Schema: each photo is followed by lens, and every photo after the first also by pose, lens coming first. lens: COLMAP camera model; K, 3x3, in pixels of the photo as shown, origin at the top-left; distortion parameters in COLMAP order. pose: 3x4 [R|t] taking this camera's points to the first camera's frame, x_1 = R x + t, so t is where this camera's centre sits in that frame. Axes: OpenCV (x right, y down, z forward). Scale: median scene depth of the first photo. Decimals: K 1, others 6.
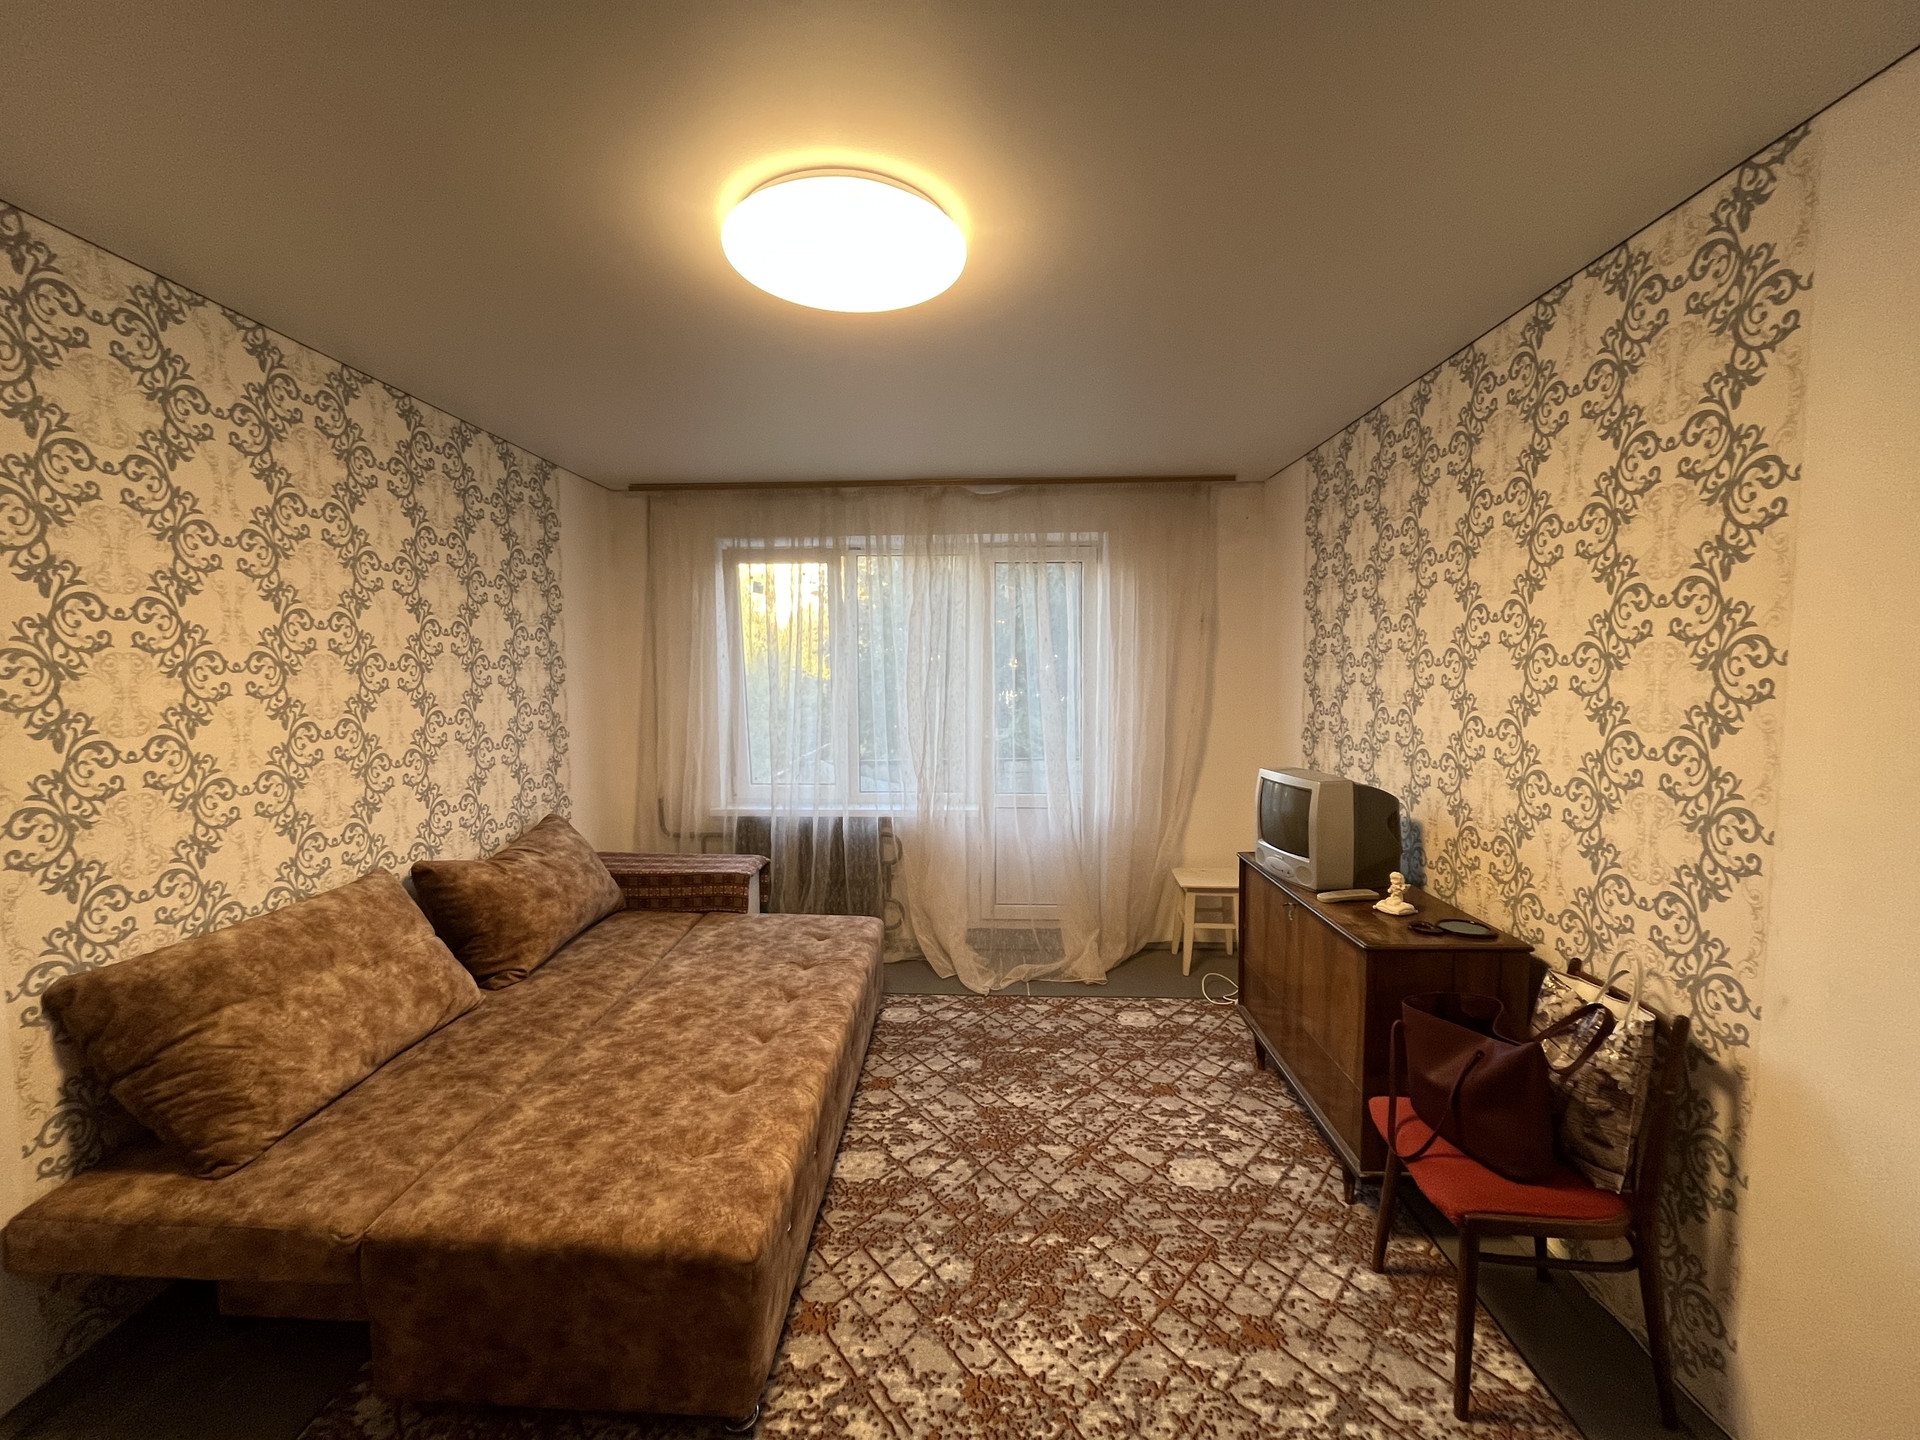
lens RADIAL K [[775.6, 0, 952.3], [0, 775.6, 717.7], [0, 0, 1]] dist [-0.003857, 0.000538]
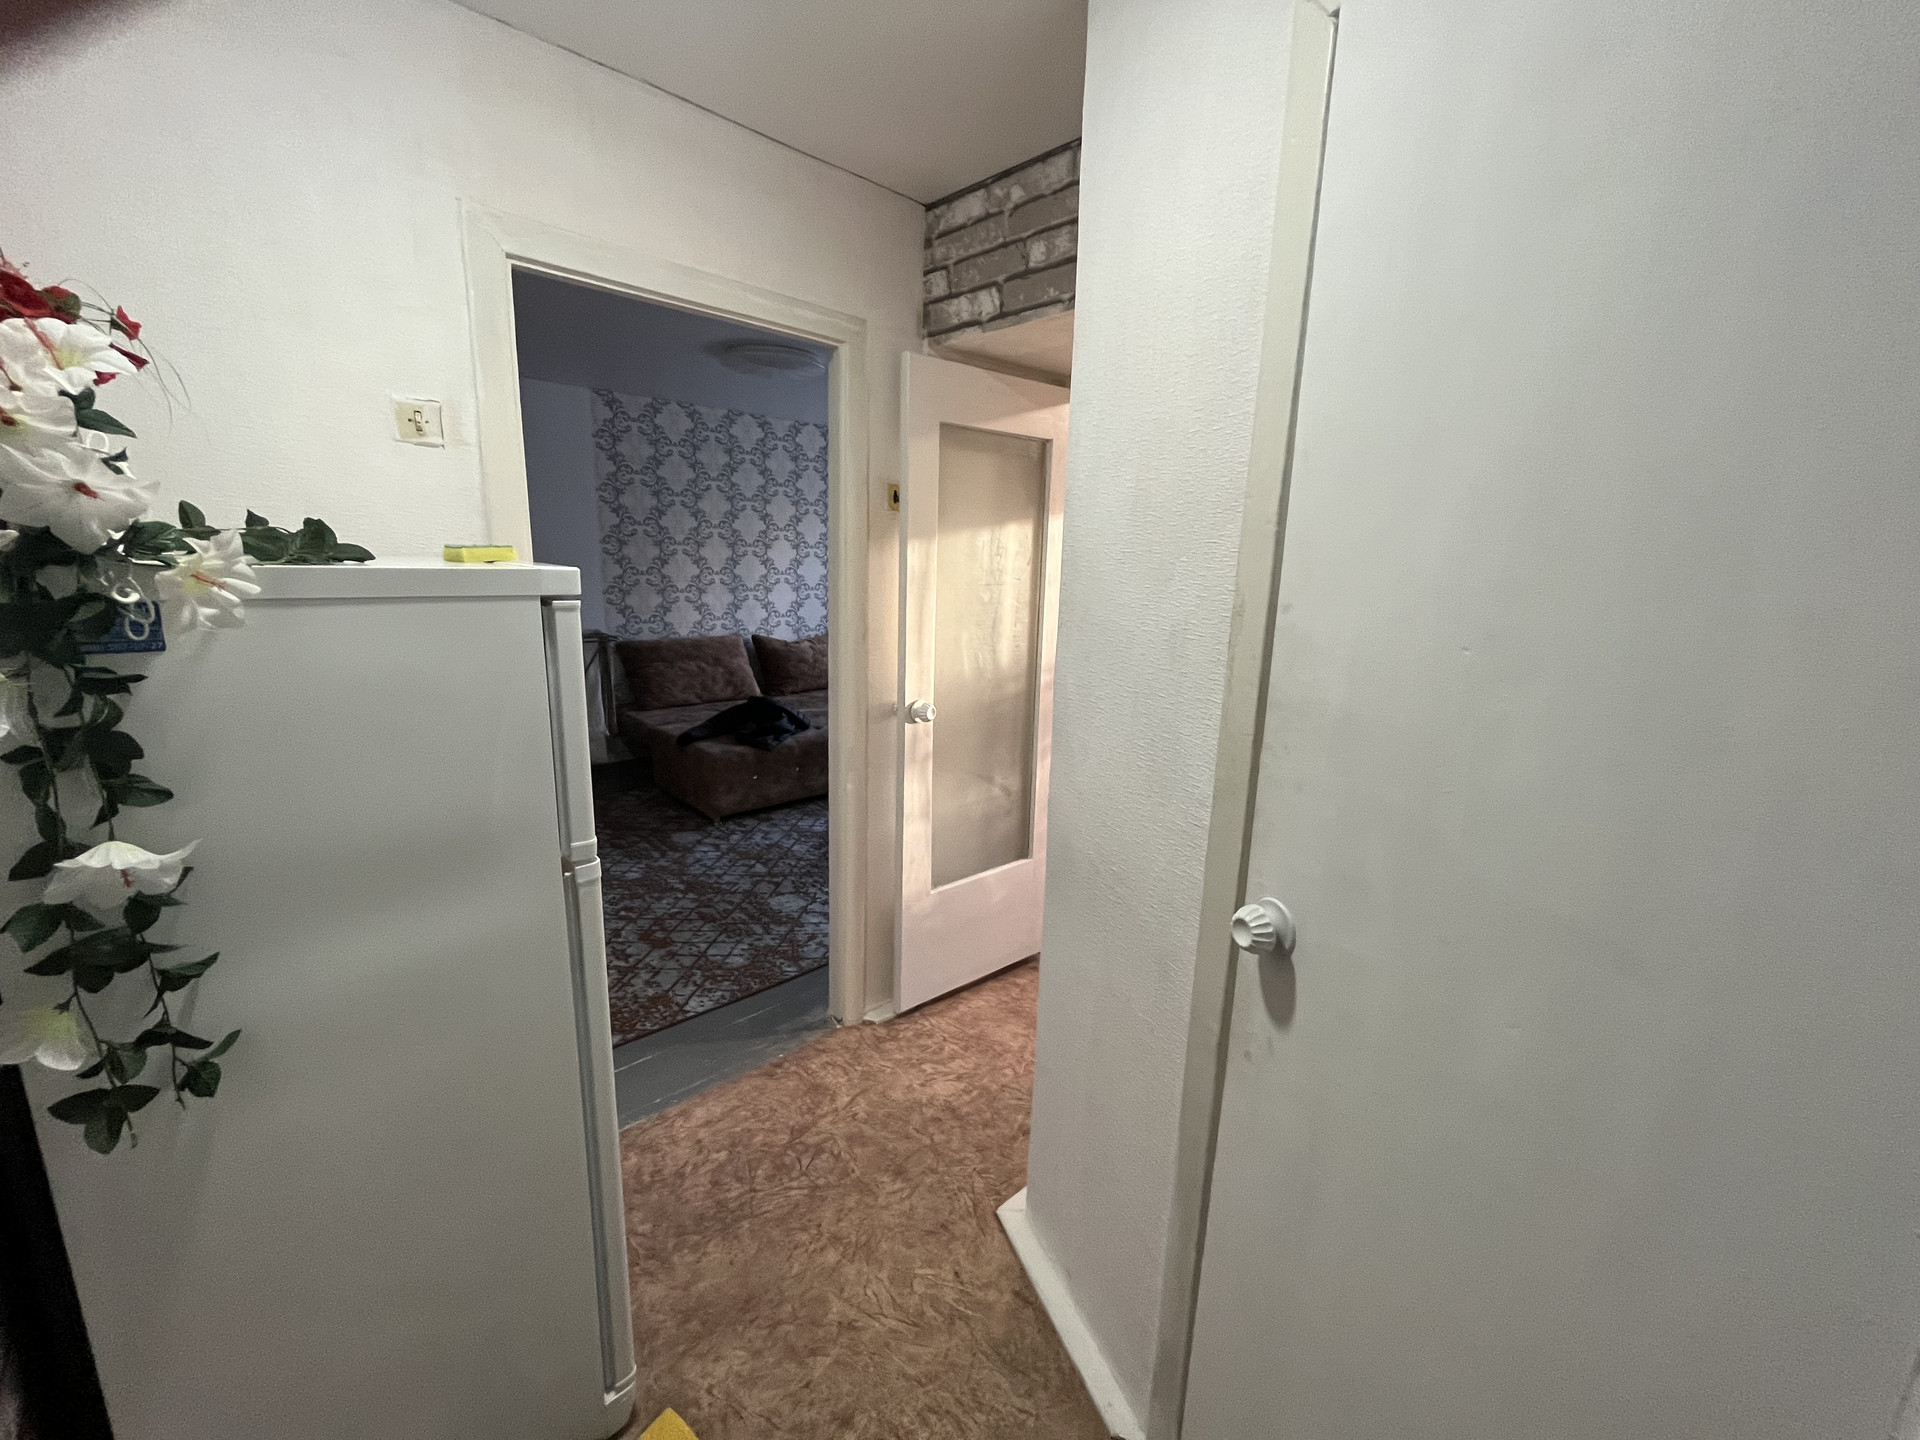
lens RADIAL K [[775.6, 0, 951.8], [0, 775.6, 714.8], [0, 0, 1]] dist [-0.003857, 0.000538]
pose [[0.714507, 0.170998, -0.678409, 1.662894], [-0.081280, 0.983394, 0.162267, 0.007174], [0.694891, -0.060800, 0.716541, -0.289572]]
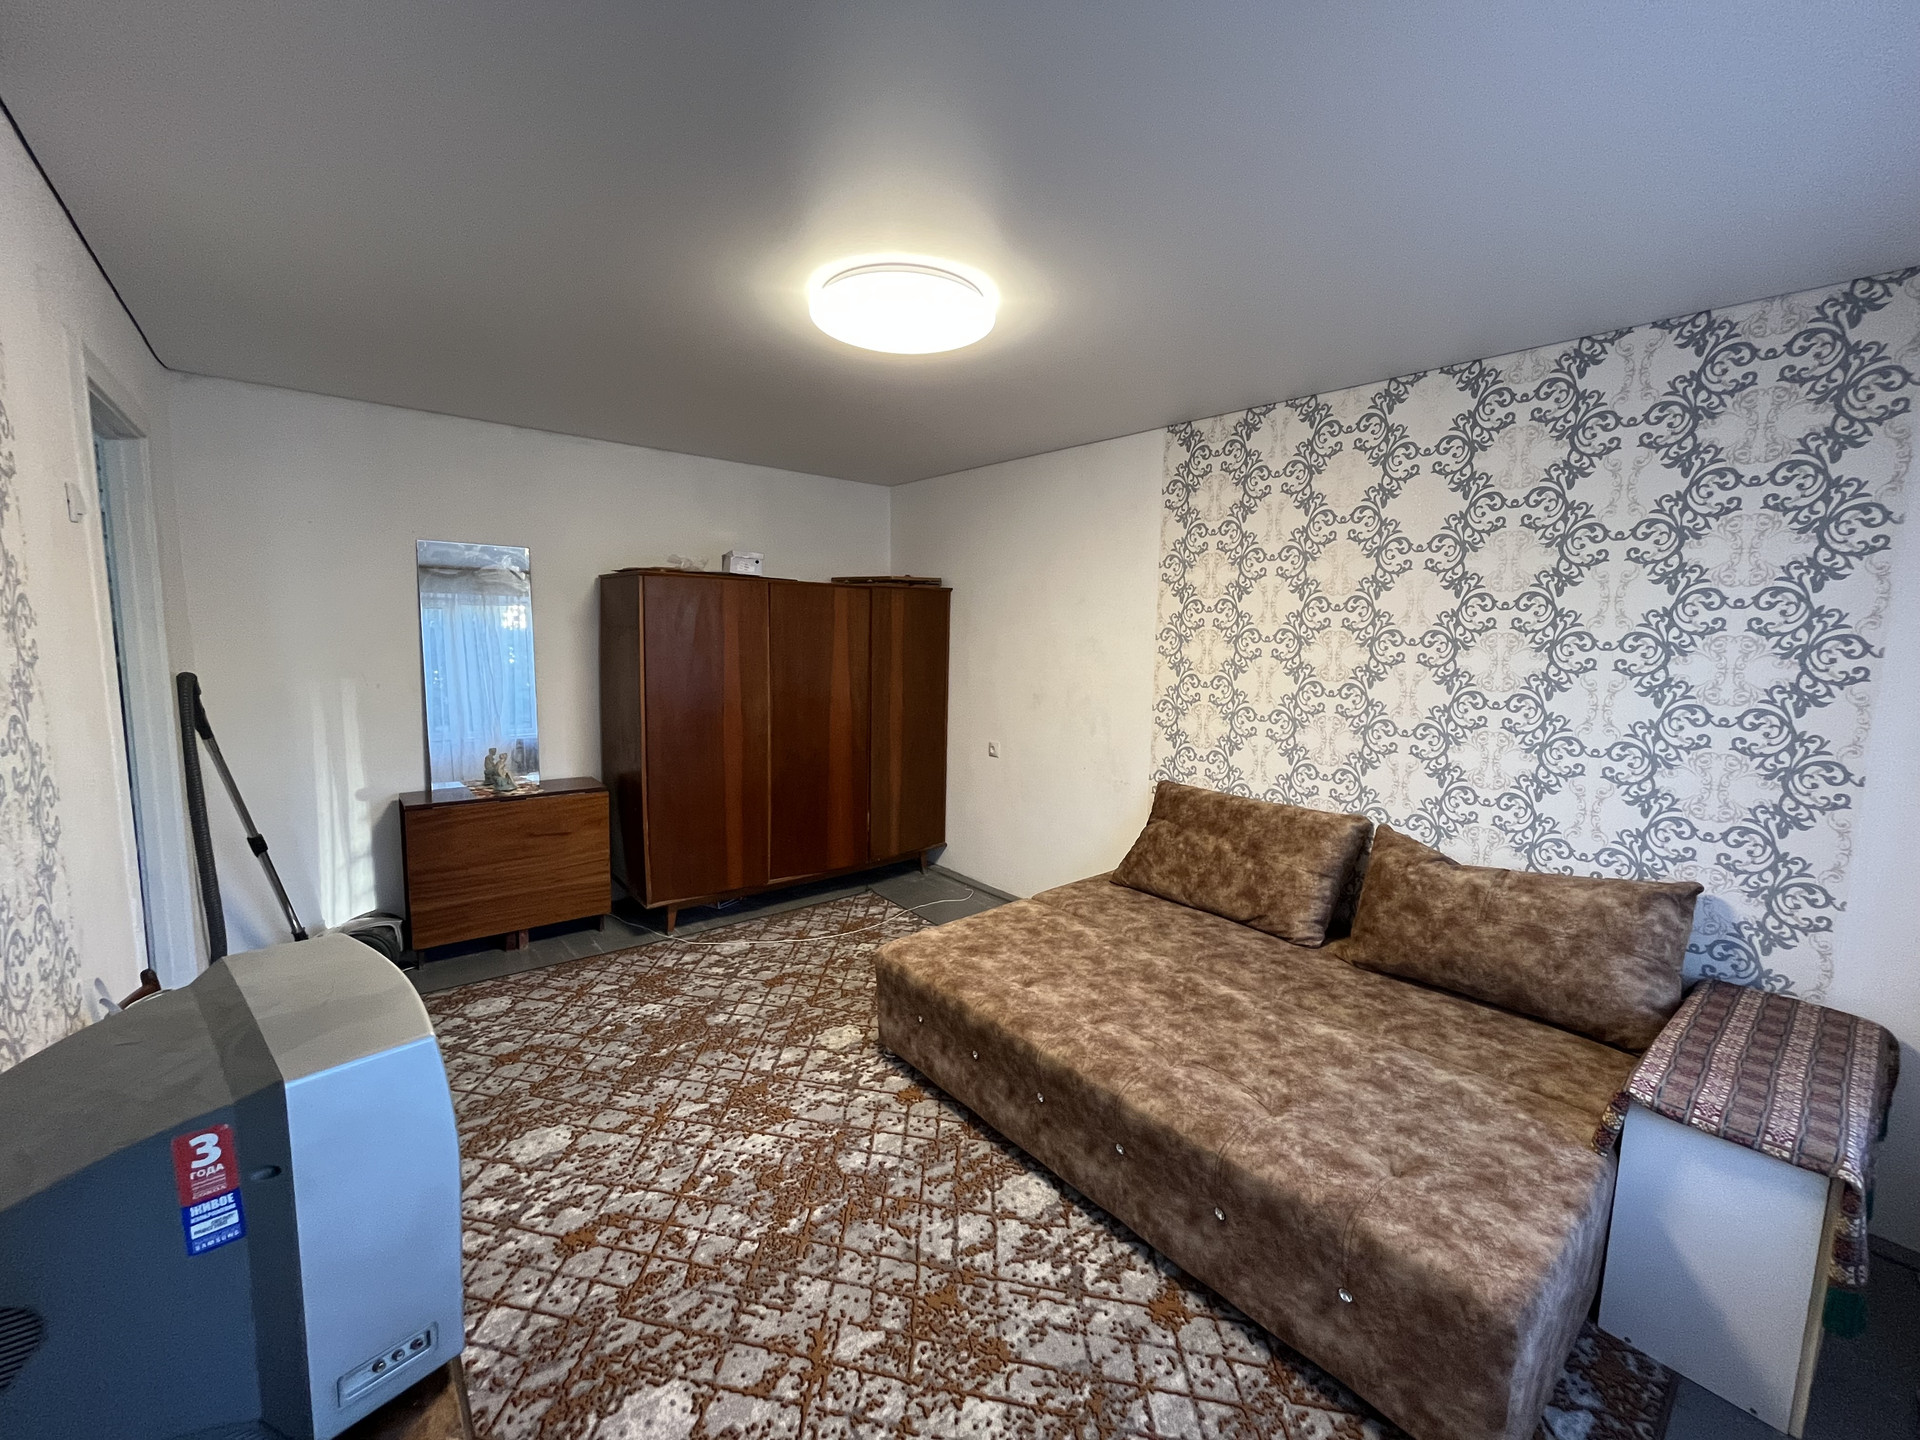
lens RADIAL K [[775.6, 0, 954.8], [0, 775.6, 719.3], [0, 0, 1]] dist [-0.003857, 0.000538]
pose [[-0.744385, 0.067566, -0.664323, 0.593963], [-0.061294, 0.983754, 0.168735, -0.132645], [0.664931, 0.166323, -0.728151, 1.775312]]
